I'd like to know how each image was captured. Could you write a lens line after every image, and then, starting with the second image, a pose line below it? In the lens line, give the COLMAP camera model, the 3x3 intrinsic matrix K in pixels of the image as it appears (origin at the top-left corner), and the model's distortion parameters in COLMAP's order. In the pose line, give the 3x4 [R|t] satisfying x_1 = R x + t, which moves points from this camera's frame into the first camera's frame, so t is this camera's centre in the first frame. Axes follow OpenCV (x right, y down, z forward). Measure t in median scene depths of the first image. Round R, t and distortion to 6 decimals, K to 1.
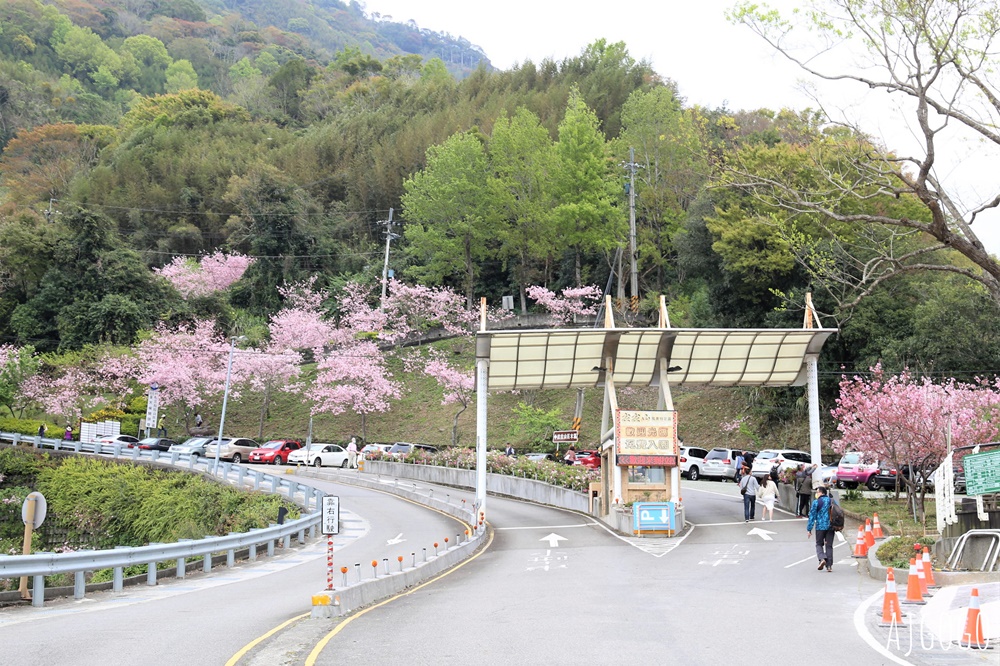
lens RADIAL K [[1638.6, 0, 508.1], [0, 1638.6, 336.2], [0, 0, 1]] dist [0.149260, 0.000000]
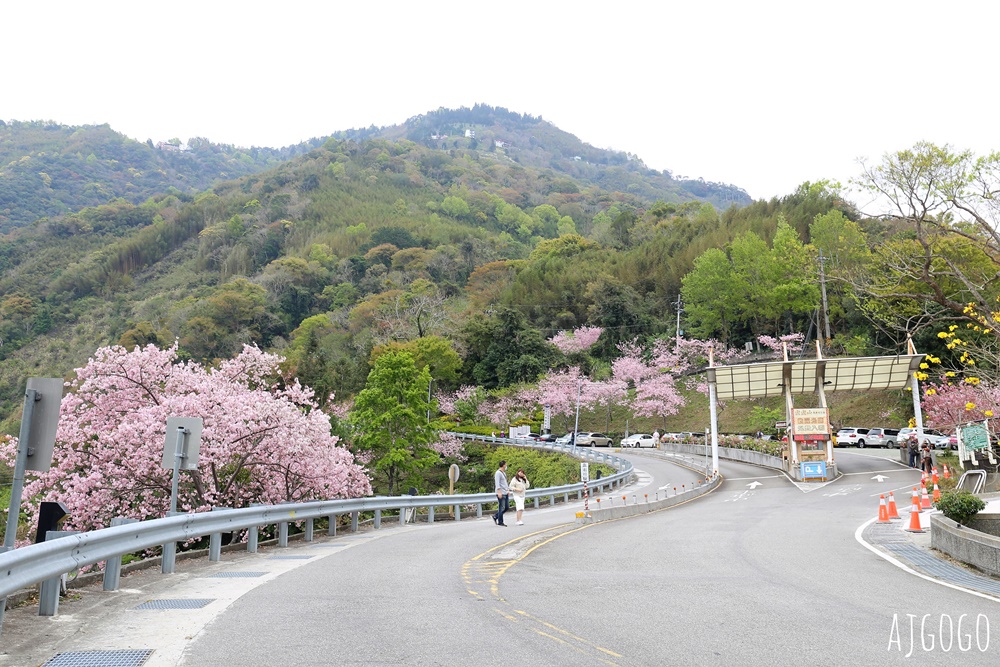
lens RADIAL K [[979.2, 0, 504.2], [0, 979.2, 332.0], [0, 0, 1]] dist [0.008938, 0.000000]
pose [[0.961817, -0.065539, -0.265729, 0.022878], [0.055076, 0.997392, -0.046646, -0.001601], [0.268093, 0.030230, 0.962919, -0.030122]]
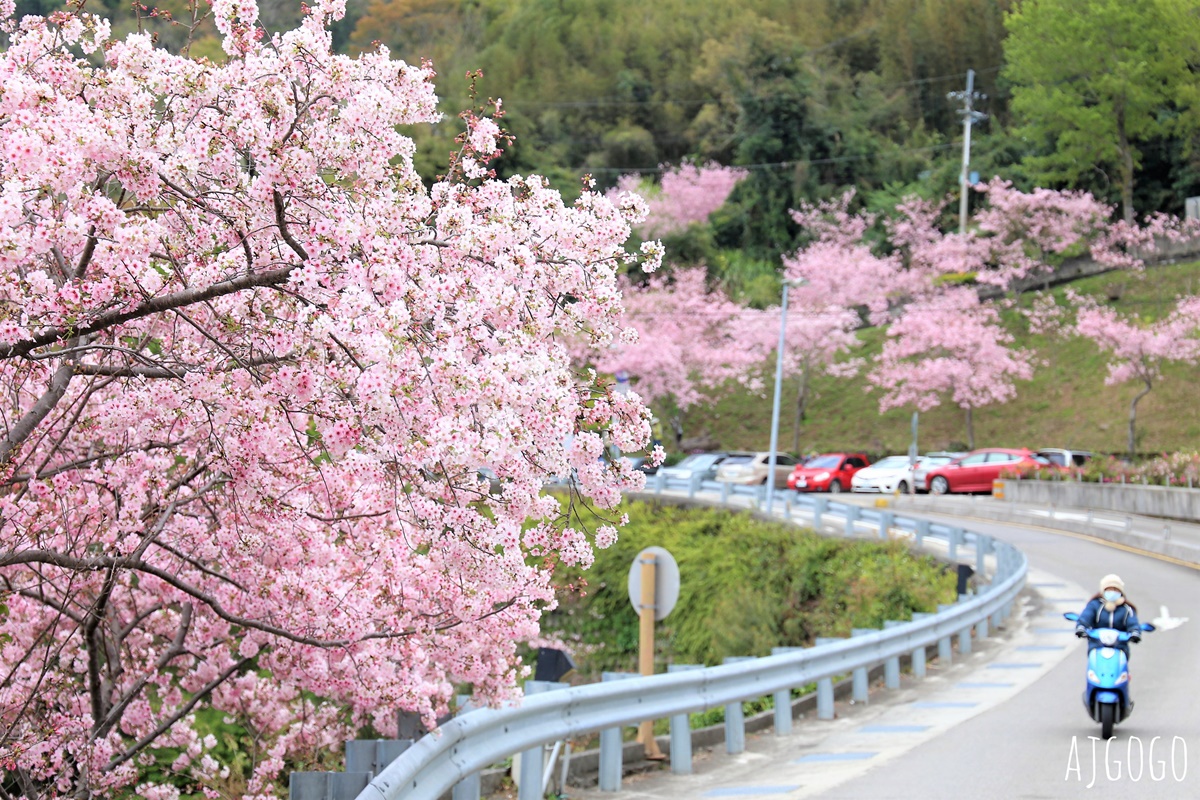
lens RADIAL K [[2473.0, 0, 599.4], [0, 2473.0, 404.1], [0, 0, 1]] dist [0.270382, 0.000000]
pose [[0.980730, -0.042804, -0.190620, -0.035766], [0.050631, 0.998055, 0.036376, 0.005030], [0.188692, -0.045326, 0.980990, 0.059159]]
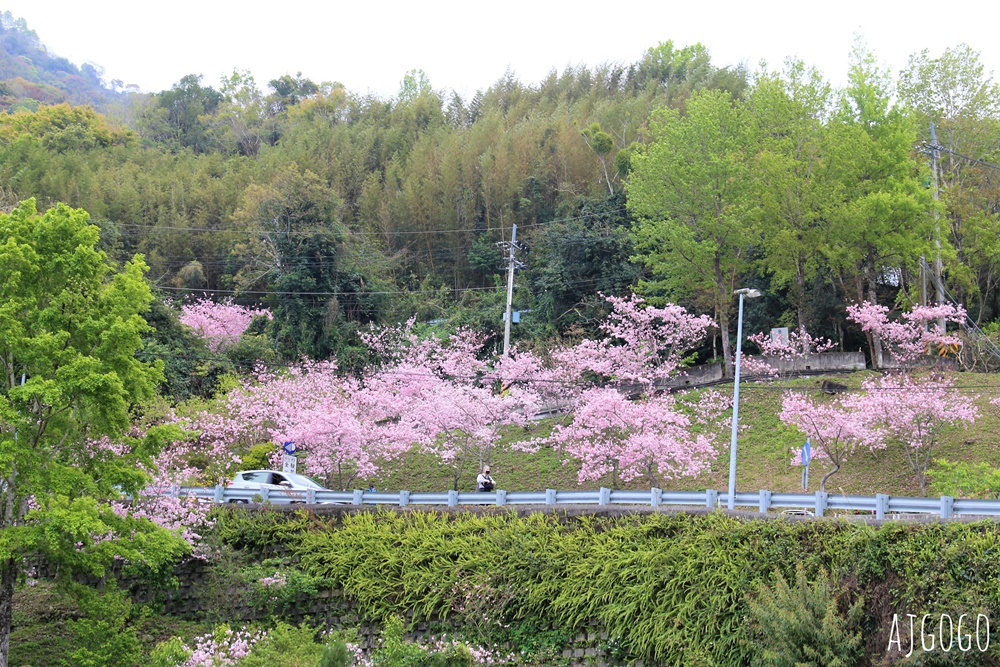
lens RADIAL K [[2060.8, 0, 504.5], [0, 2060.8, 336.6], [0, 0, 1]] dist [0.270382, 0.000000]
pose [[0.990825, 0.016198, 0.134176, -0.199114], [-0.004545, 0.996224, -0.086705, 0.047060], [-0.135074, 0.085299, 0.987157, 0.143461]]
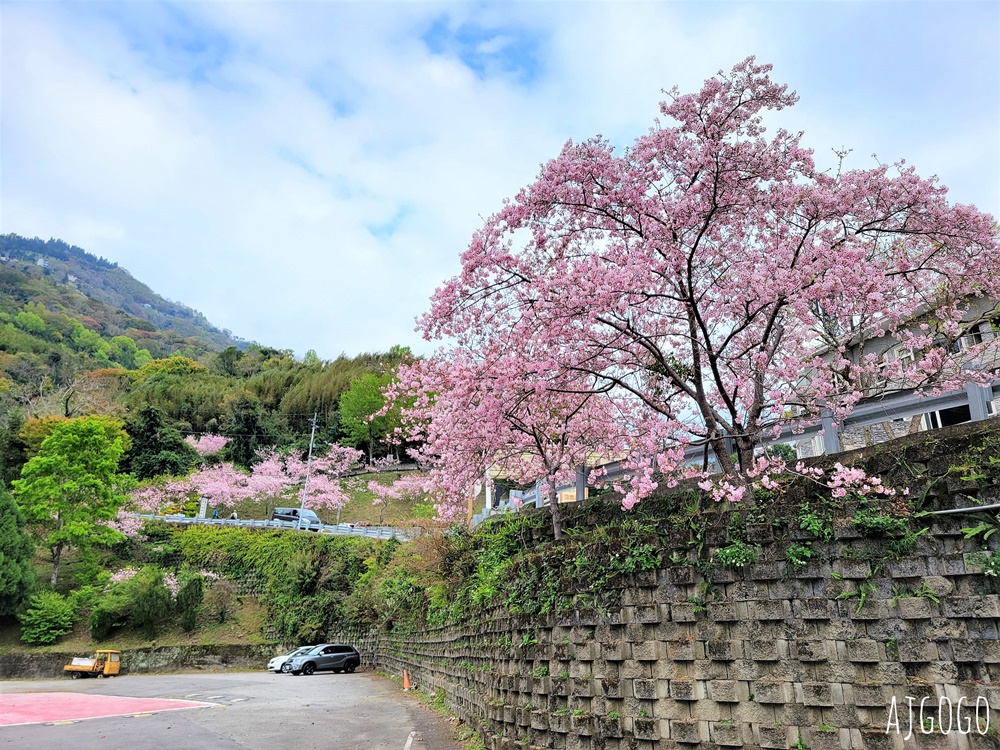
lens RADIAL K [[759.8, 0, 510.4], [0, 759.8, 374.4], [0, 0, 1]] dist [0.059055, -0.046610]
pose [[0.958104, 0.061862, 0.279662, -0.110839], [-0.015159, 0.985981, -0.166168, 0.027889], [-0.286021, 0.154966, 0.945610, 0.043966]]
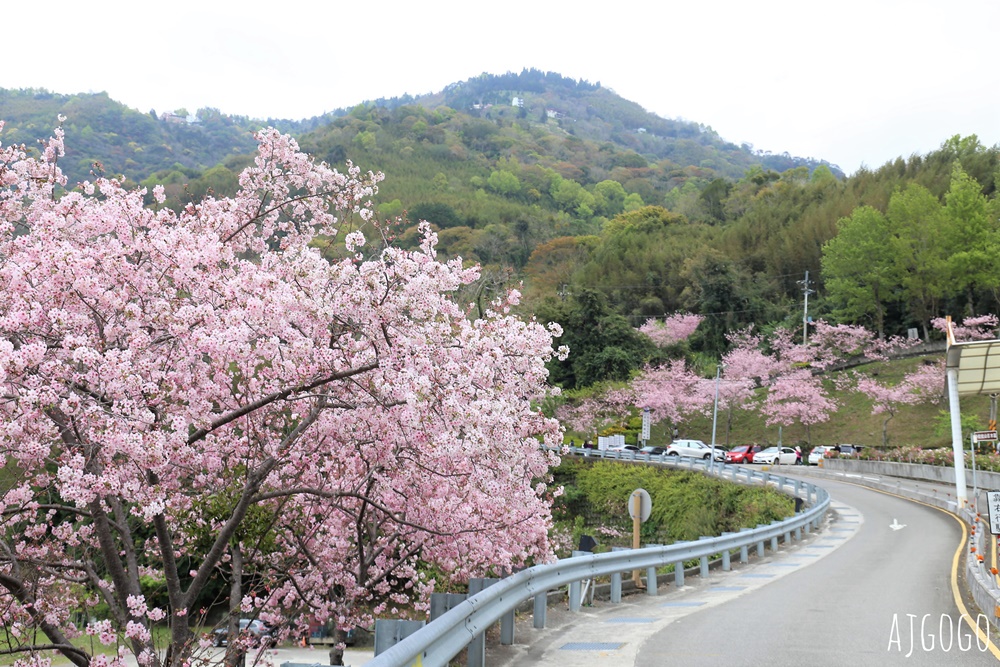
lens RADIAL K [[1107.7, 0, 504.1], [0, 1107.7, 334.8], [0, 0, 1]] dist [0.042707, 0.000000]
pose [[0.949929, -0.061161, -0.306422, -0.032134], [0.048927, 0.997674, -0.047456, 0.005247], [0.308611, 0.030088, 0.950712, 0.063020]]
